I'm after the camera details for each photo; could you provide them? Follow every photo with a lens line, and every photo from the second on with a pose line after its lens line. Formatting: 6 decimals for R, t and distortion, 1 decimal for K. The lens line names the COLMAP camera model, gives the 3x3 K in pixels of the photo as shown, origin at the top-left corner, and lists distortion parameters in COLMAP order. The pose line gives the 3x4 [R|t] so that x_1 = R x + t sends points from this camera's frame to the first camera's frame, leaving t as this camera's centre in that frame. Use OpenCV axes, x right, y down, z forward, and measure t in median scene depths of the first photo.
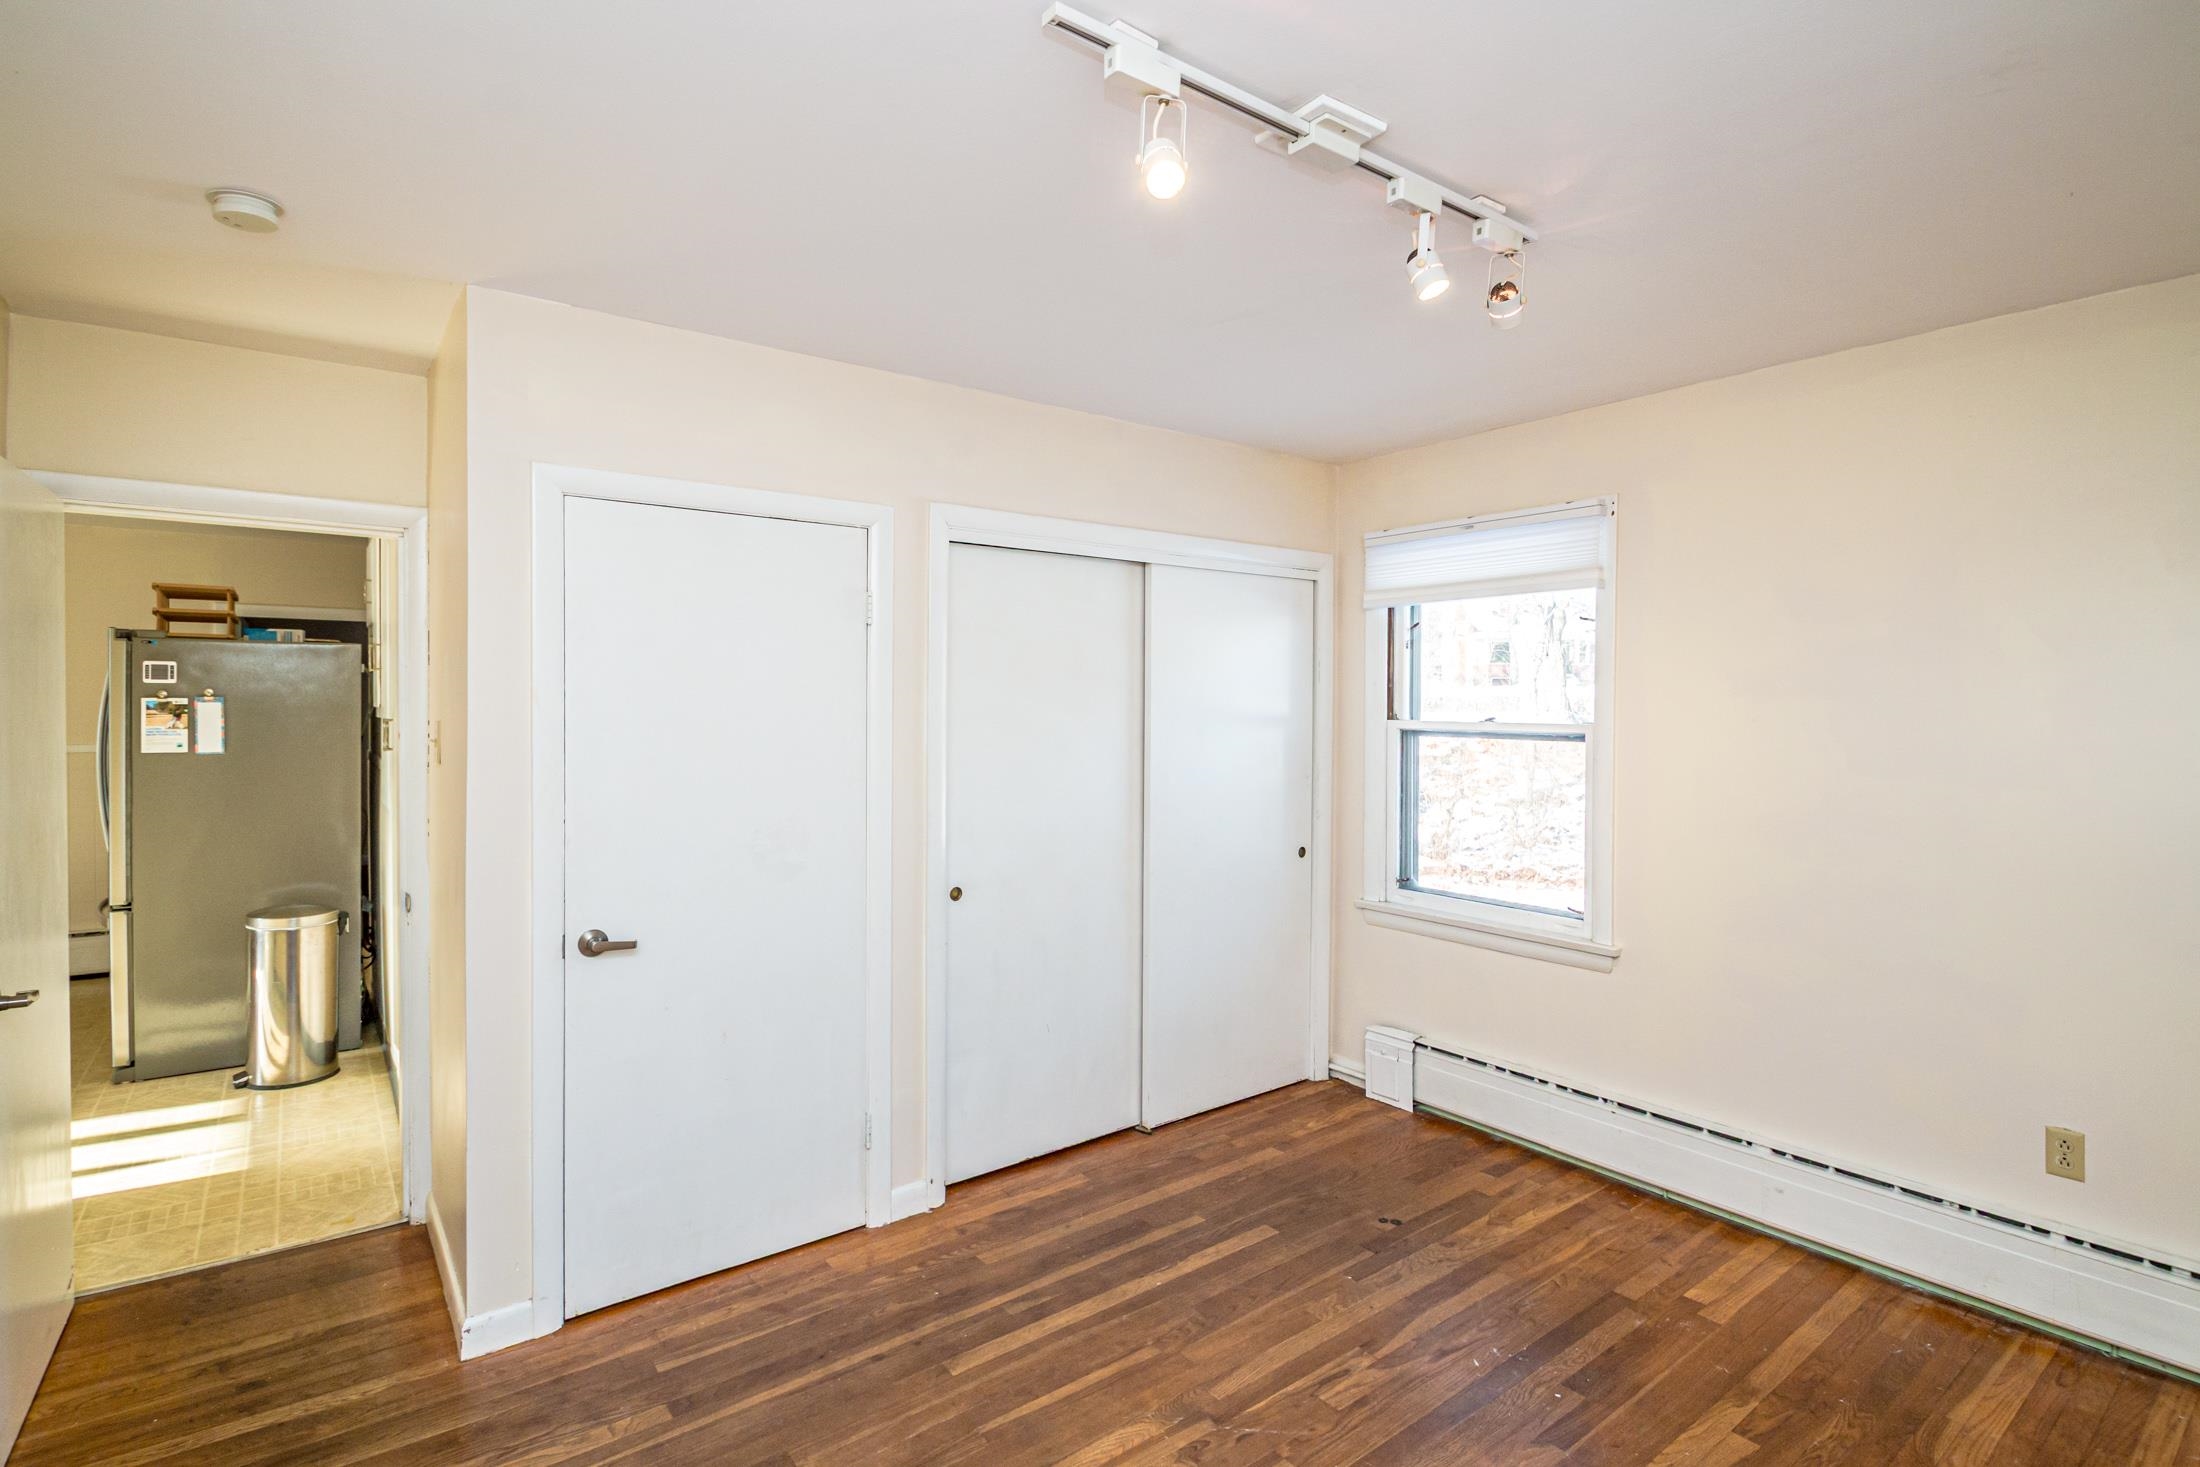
lens RADIAL K [[1041.0, 0, 1084.8], [0, 1041.0, 718.9], [0, 0, 1]] dist [0.000907, -0.010500]
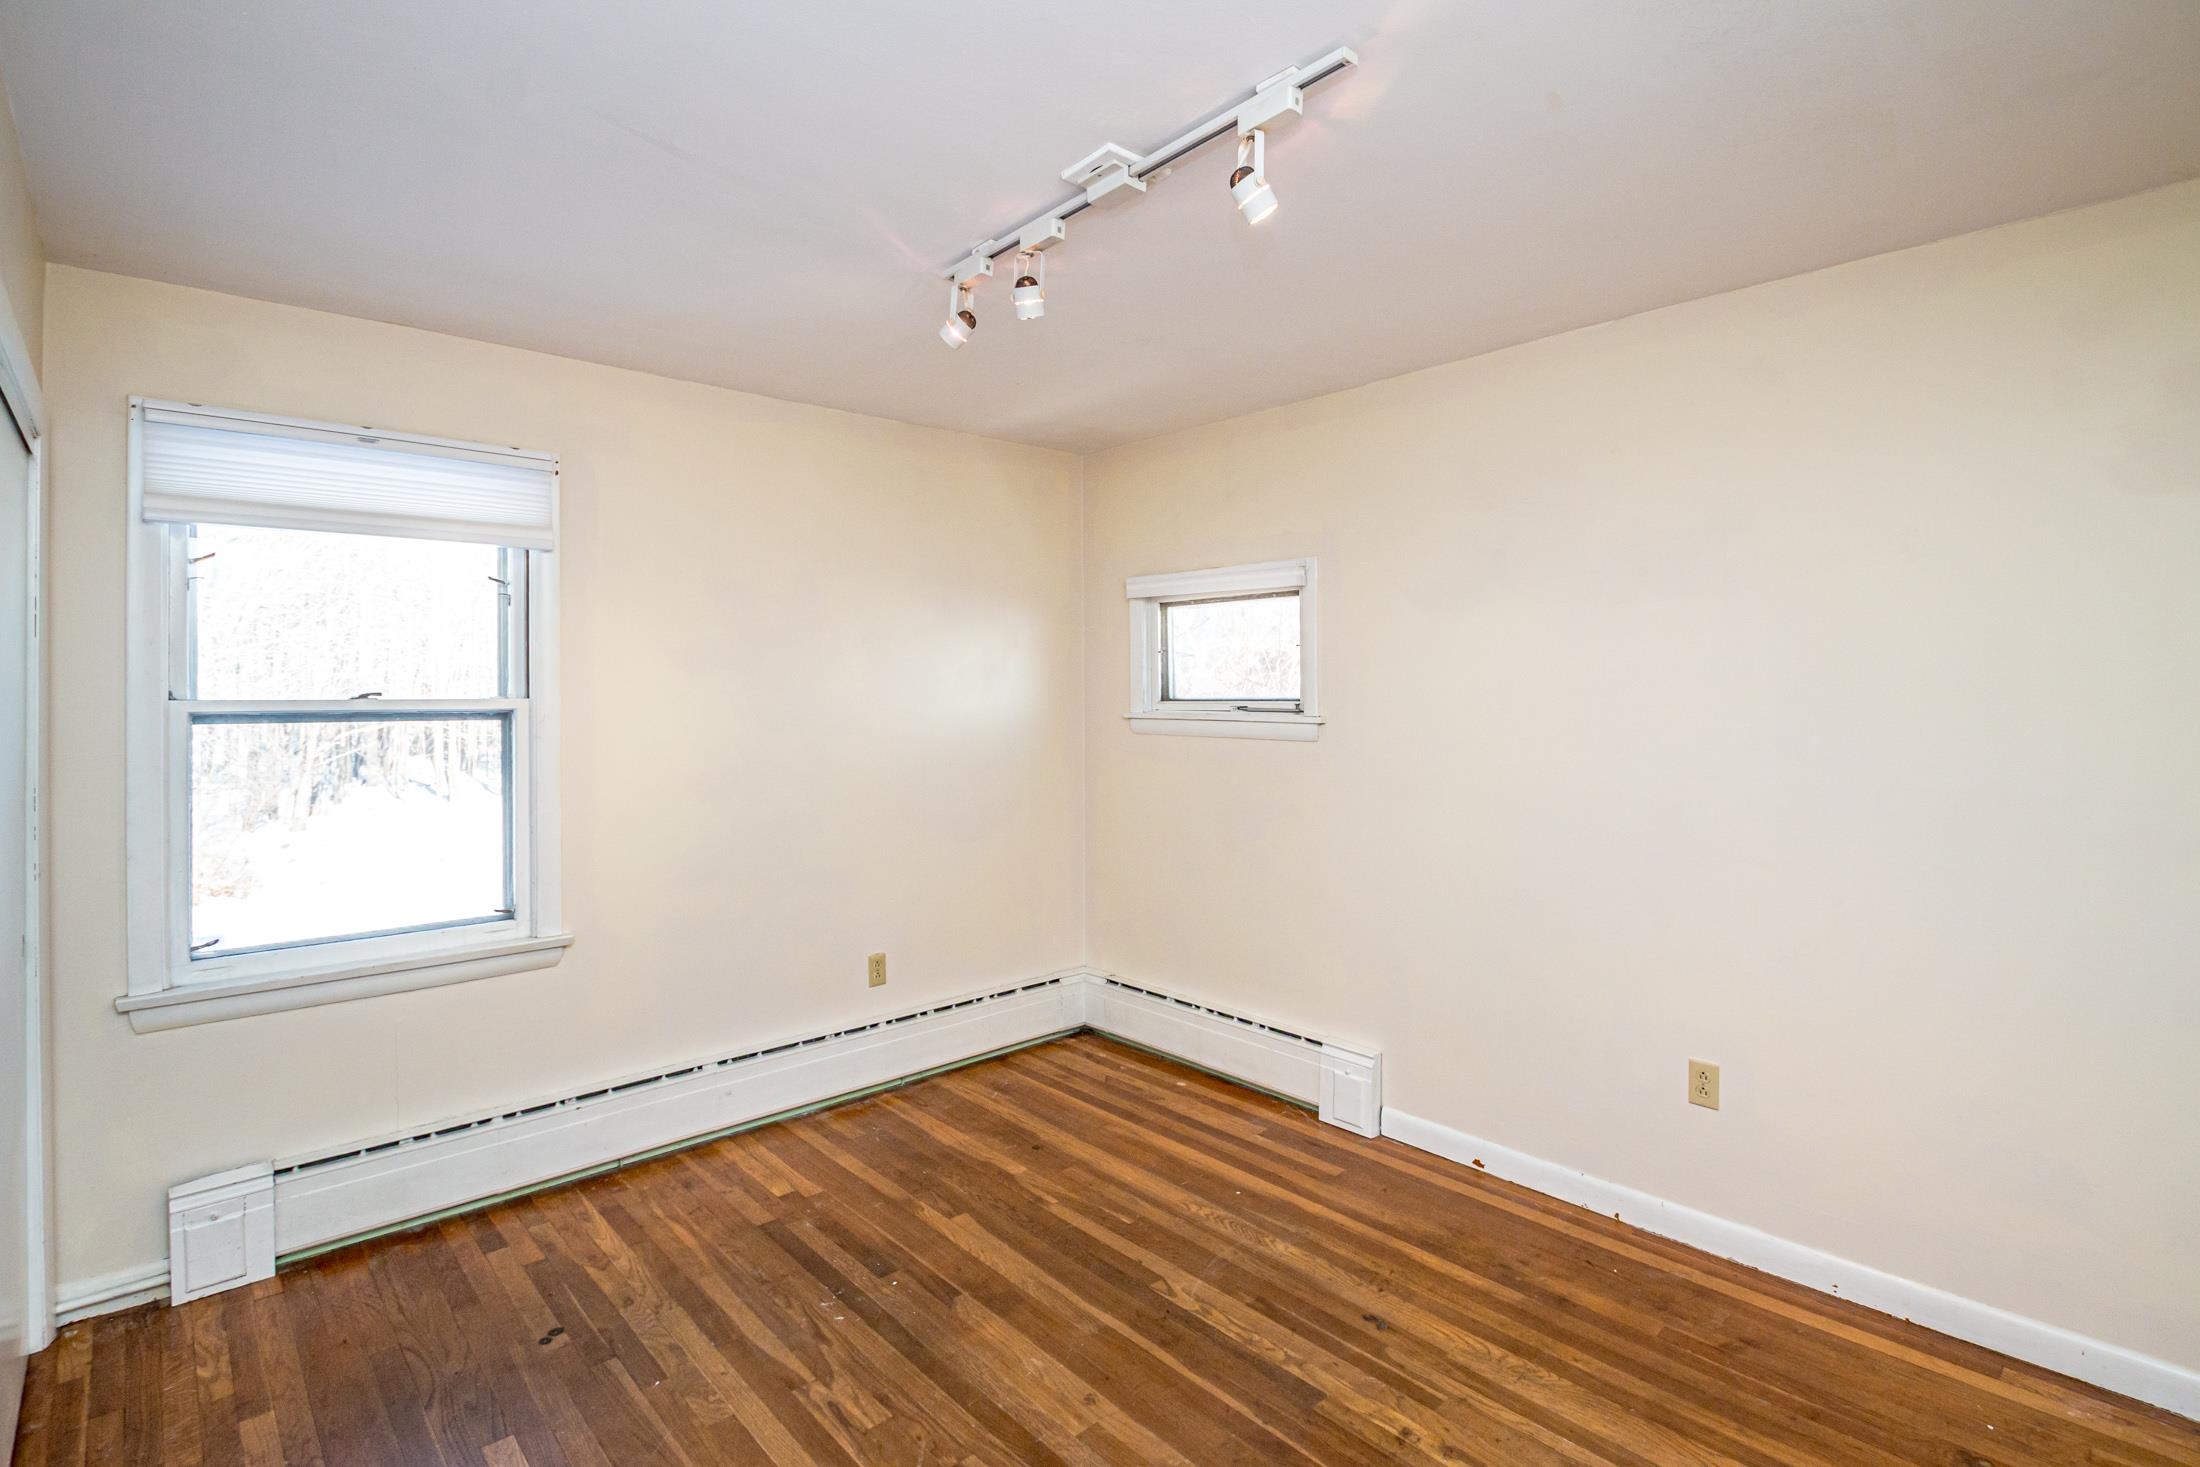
lens RADIAL K [[1069.1, 0, 1107.2], [0, 1069.1, 690.5], [0, 0, 1]] dist [0.098091, -0.046964]
pose [[-0.091793, -0.003739, 0.995771, -0.631852], [0.006865, 0.999967, 0.004388, -0.004681], [-0.995754, 0.007239, -0.091764, 0.716630]]
